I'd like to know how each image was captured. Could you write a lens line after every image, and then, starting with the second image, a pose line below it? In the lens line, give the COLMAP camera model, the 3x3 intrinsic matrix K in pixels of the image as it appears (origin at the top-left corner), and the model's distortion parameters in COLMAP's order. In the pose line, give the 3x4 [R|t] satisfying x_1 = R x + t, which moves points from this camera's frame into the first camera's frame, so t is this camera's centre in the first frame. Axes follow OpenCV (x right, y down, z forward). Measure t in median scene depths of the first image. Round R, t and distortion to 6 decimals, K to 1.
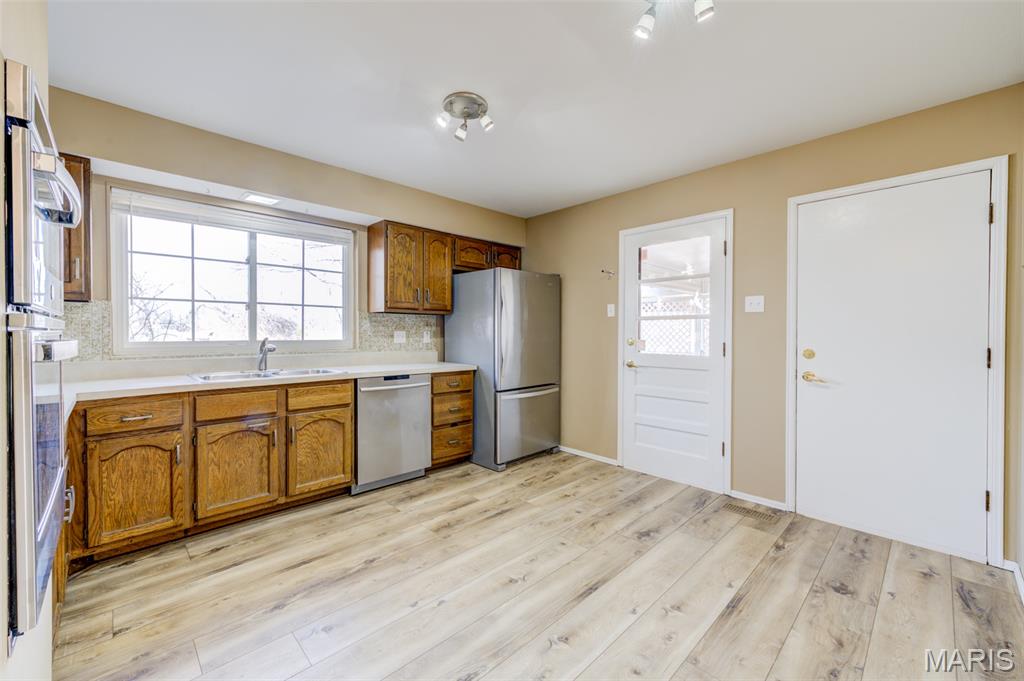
lens RADIAL K [[408.6, 0, 514.0], [0, 408.6, 337.7], [0, 0, 1]] dist [-0.000688, -0.000373]
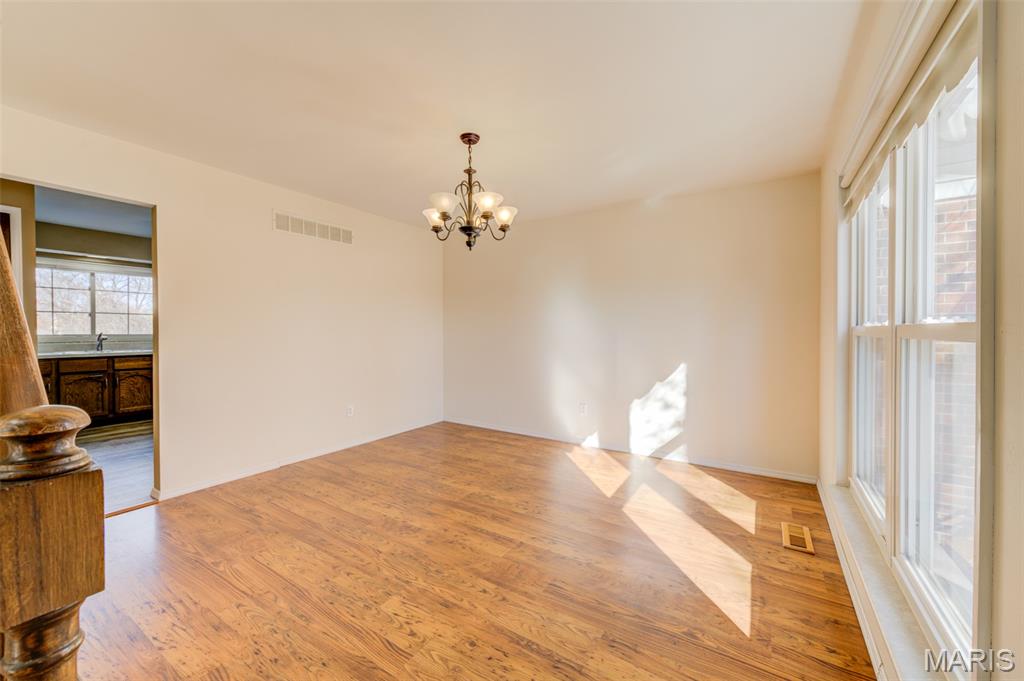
lens RADIAL K [[408.6, 0, 507.0], [0, 408.6, 338.0], [0, 0, 1]] dist [-0.000688, -0.000373]
pose [[0.978797, -0.006467, 0.204732, 0.808617], [0.005367, 0.999968, 0.005929, 0.023689], [-0.204764, -0.004704, 0.978800, -1.179581]]
